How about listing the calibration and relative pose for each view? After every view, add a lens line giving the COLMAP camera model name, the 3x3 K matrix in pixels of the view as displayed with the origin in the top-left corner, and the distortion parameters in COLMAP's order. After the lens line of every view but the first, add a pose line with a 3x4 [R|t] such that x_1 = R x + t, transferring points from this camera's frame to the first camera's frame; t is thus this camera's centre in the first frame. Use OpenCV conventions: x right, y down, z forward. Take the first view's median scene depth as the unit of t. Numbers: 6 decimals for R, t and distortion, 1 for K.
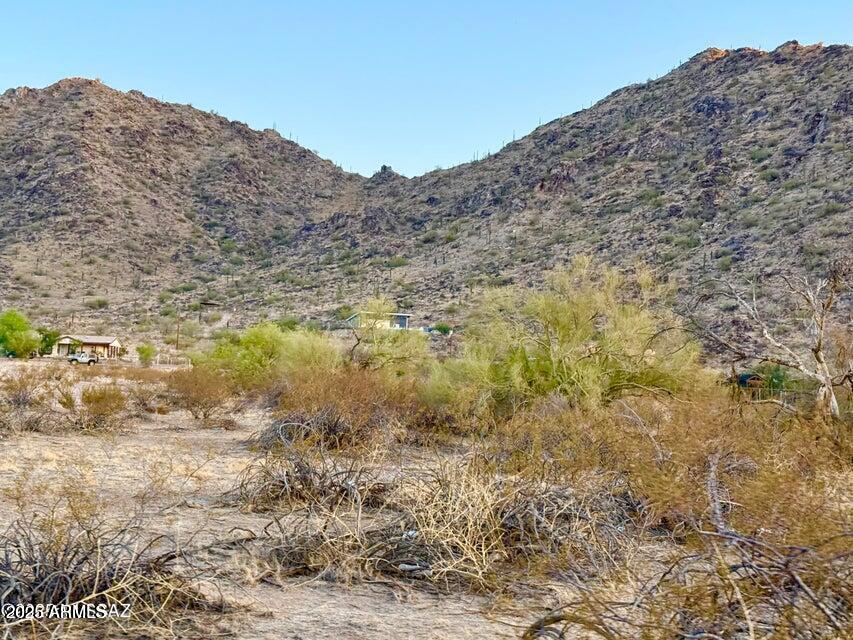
lens RADIAL K [[1311.9, 0, 426.5], [0, 1311.9, 320.0], [0, 0, 1]] dist [0.048375, 0.068325]
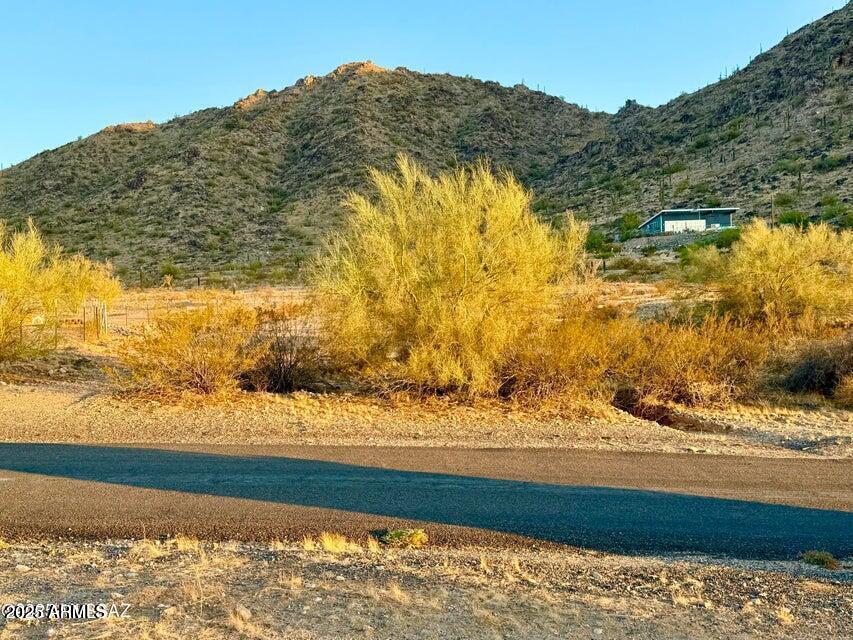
lens RADIAL K [[920.1, 0, 426.5], [0, 920.1, 320.0], [0, 0, 1]] dist [0.268903, -0.653551]
pose [[0.970001, -0.072199, -0.232132, -0.029522], [0.086220, 0.994979, 0.050818, 0.007699], [0.227298, -0.069308, 0.971356, 0.227402]]
